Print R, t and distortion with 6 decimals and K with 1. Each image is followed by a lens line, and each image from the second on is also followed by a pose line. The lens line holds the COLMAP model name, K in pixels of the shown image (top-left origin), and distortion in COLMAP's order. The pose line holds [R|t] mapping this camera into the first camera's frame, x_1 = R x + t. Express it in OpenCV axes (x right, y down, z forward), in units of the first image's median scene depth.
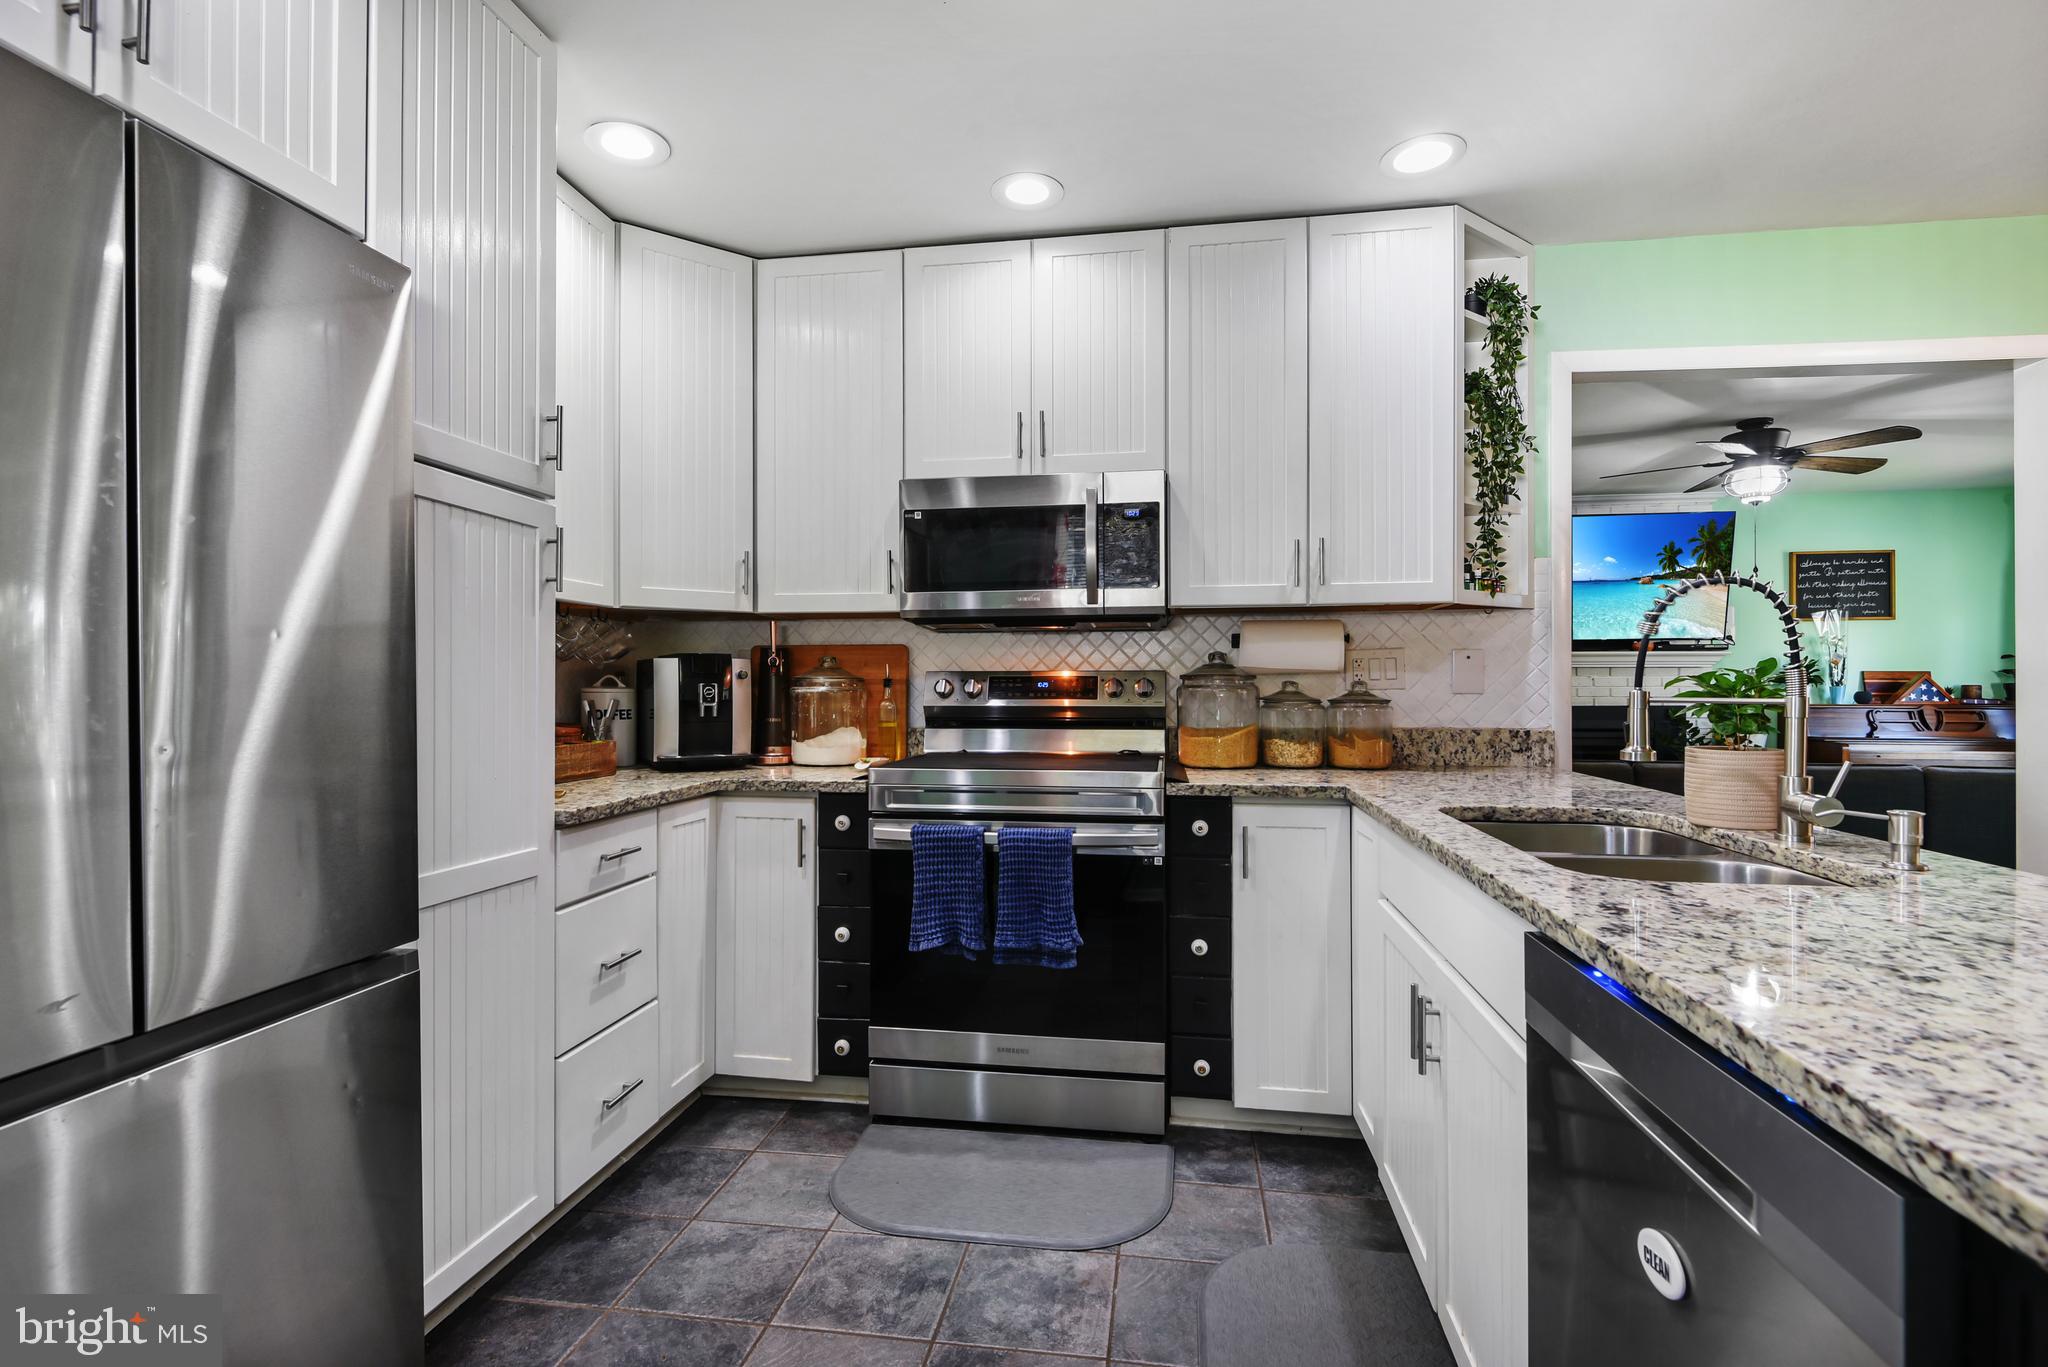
lens RADIAL K [[961.2, 0, 1024.0], [0, 961.2, 683.5], [0, 0, 1]] dist [0.013801, -0.018088]
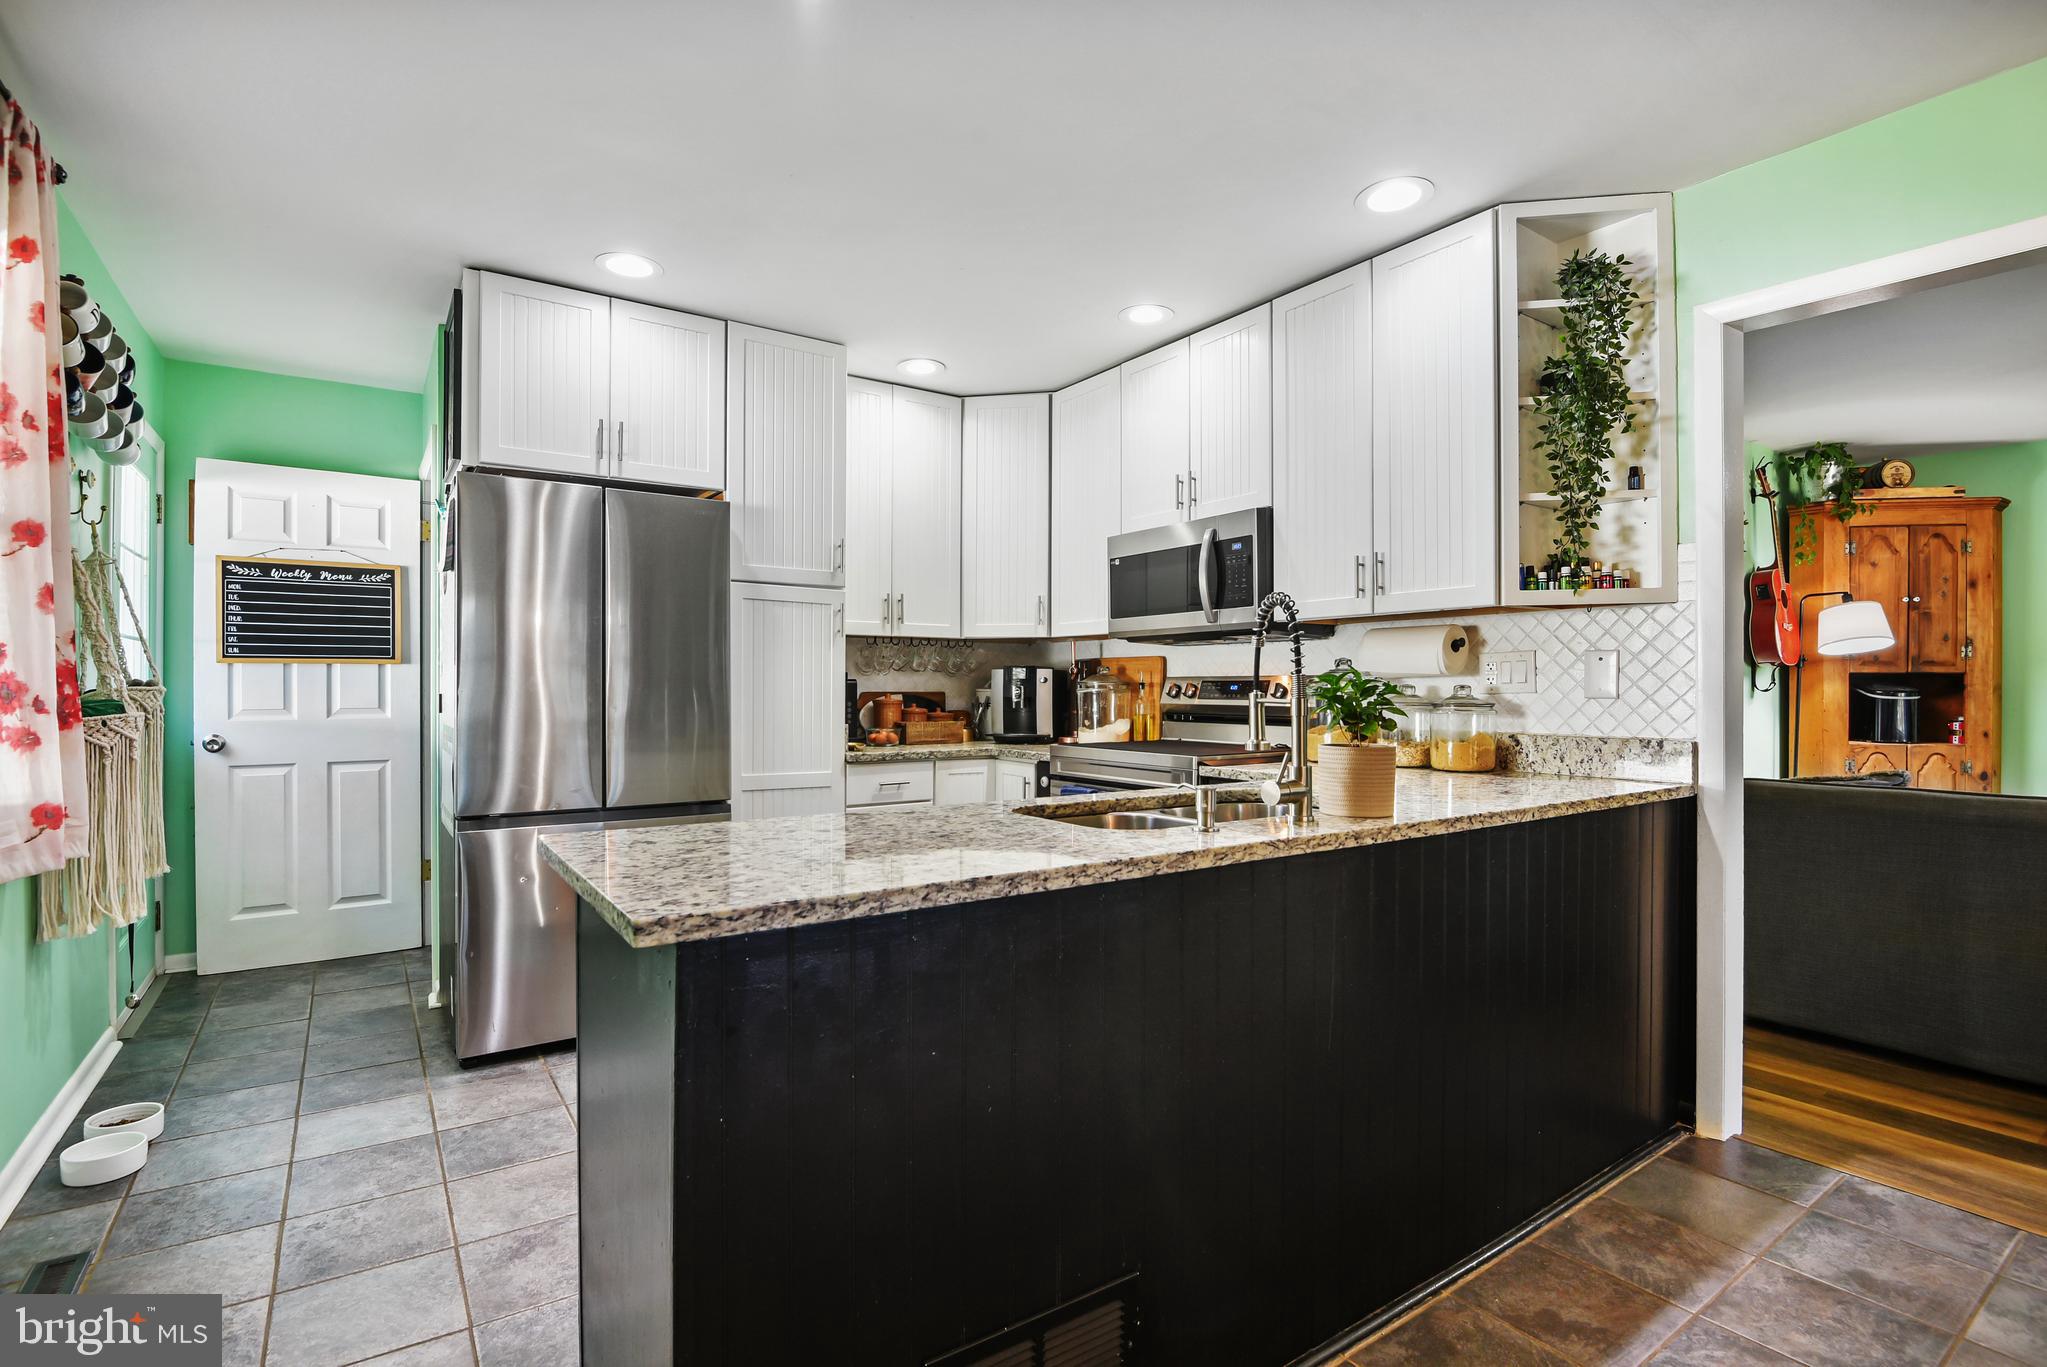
lens RADIAL K [[960.8, 0, 1023.5], [0, 960.8, 683.5], [0, 0, 1]] dist [0.013801, -0.018088]
pose [[0.693962, 0.000135, -0.720012, 0.808306], [-0.001447, 0.999998, -0.001207, -0.002344], [0.720010, 0.001880, 0.693961, -0.038355]]
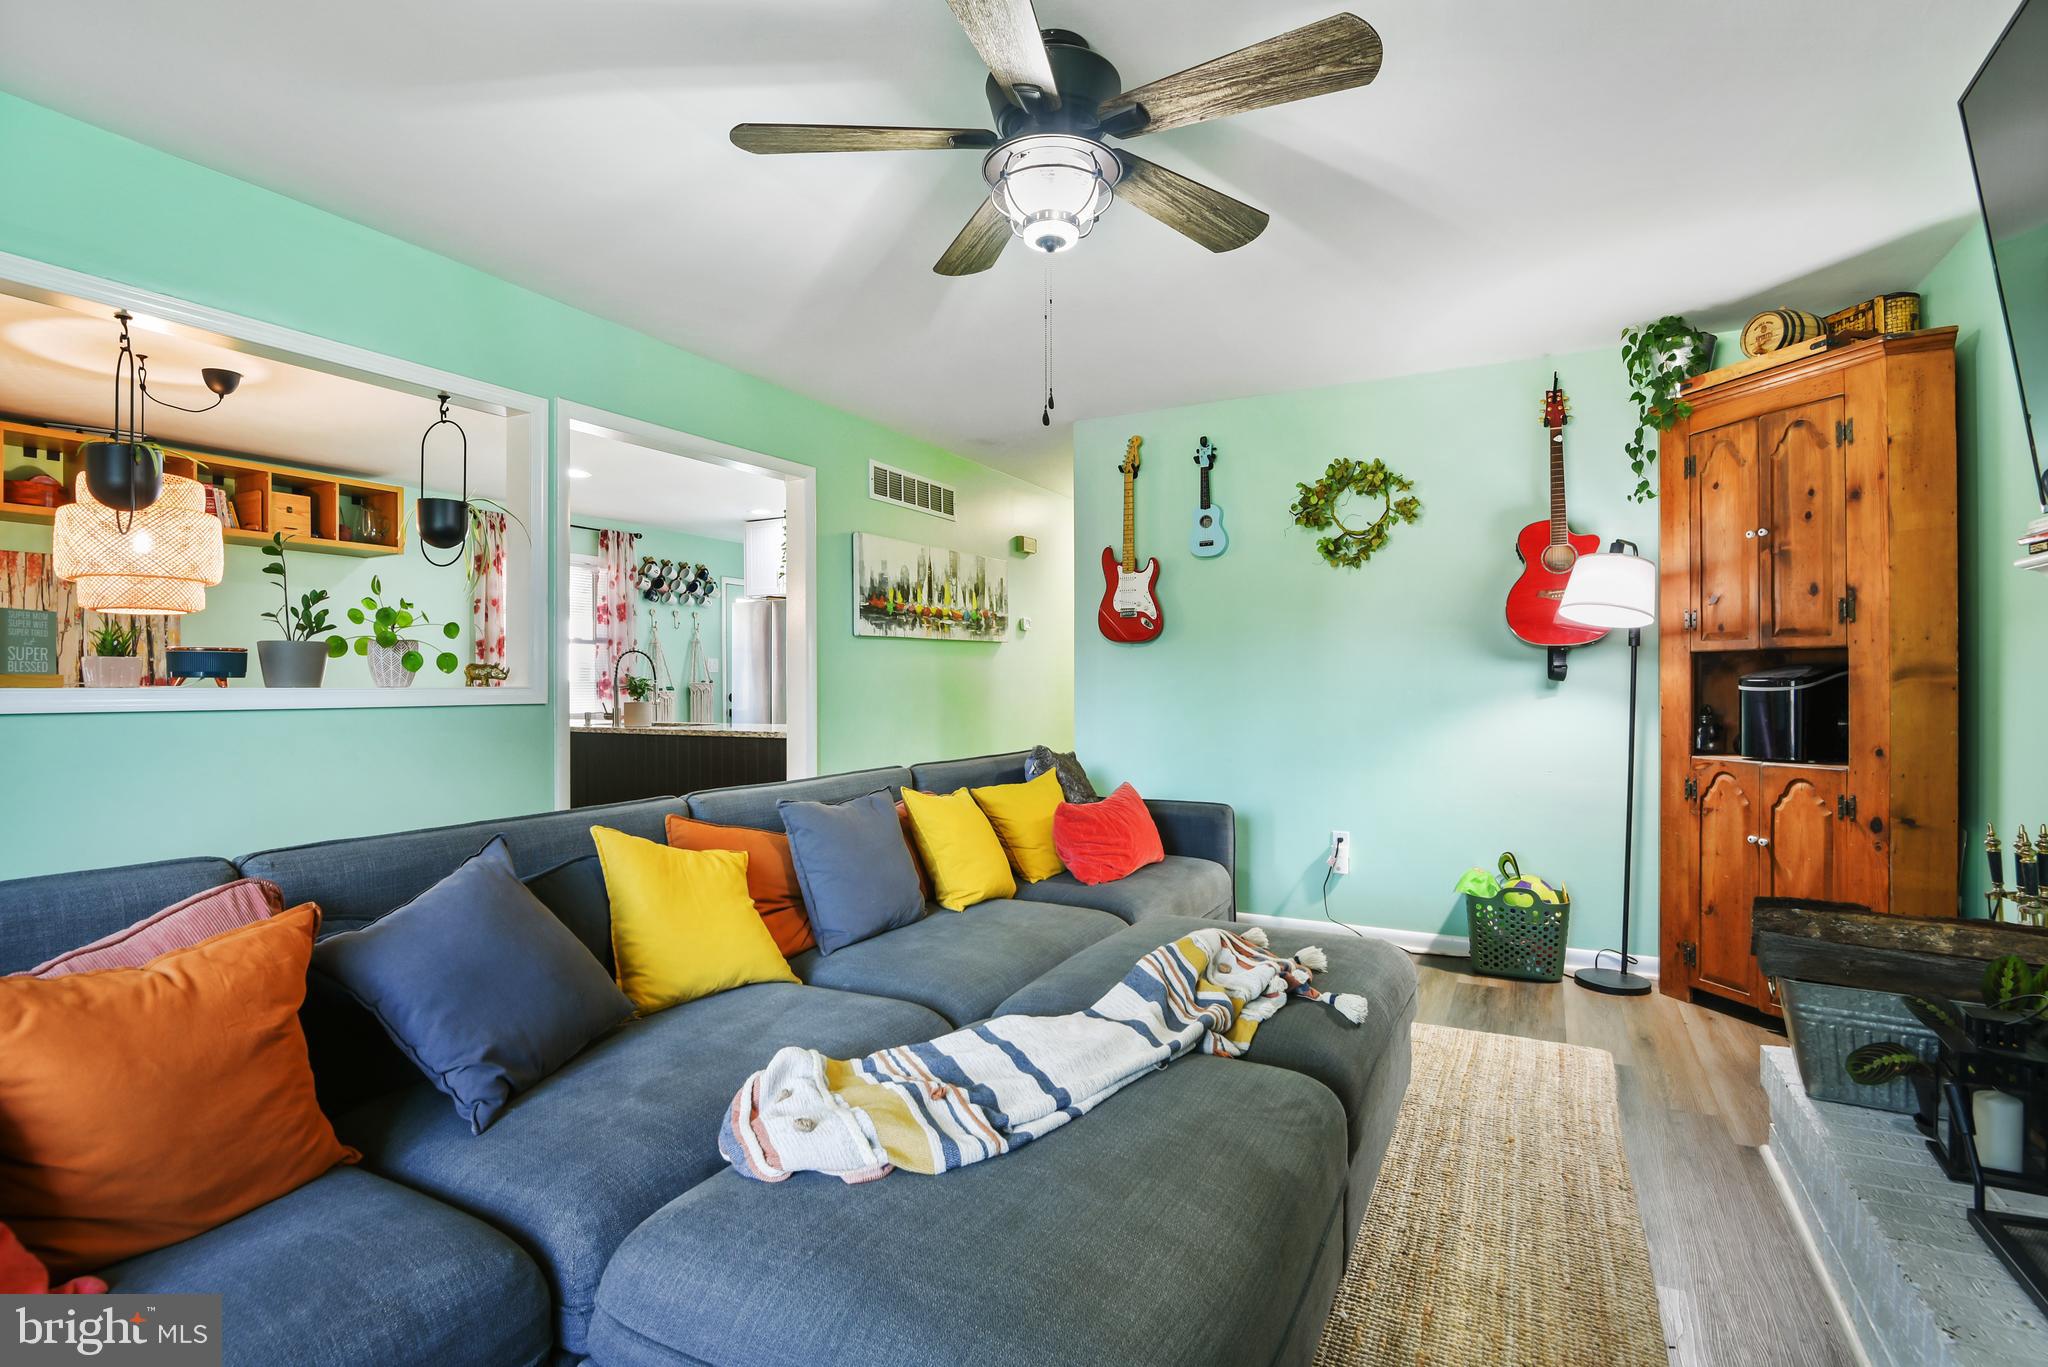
lens RADIAL K [[982.9, 0, 1019.0], [0, 982.9, 684.0], [0, 0, 1]] dist [-0.026922, -0.000156]
pose [[-0.321505, 0.001422, -0.946907, 2.079462], [0.005247, 0.999986, -0.000280, 0.010794], [0.946893, -0.005058, -0.321508, 2.011142]]
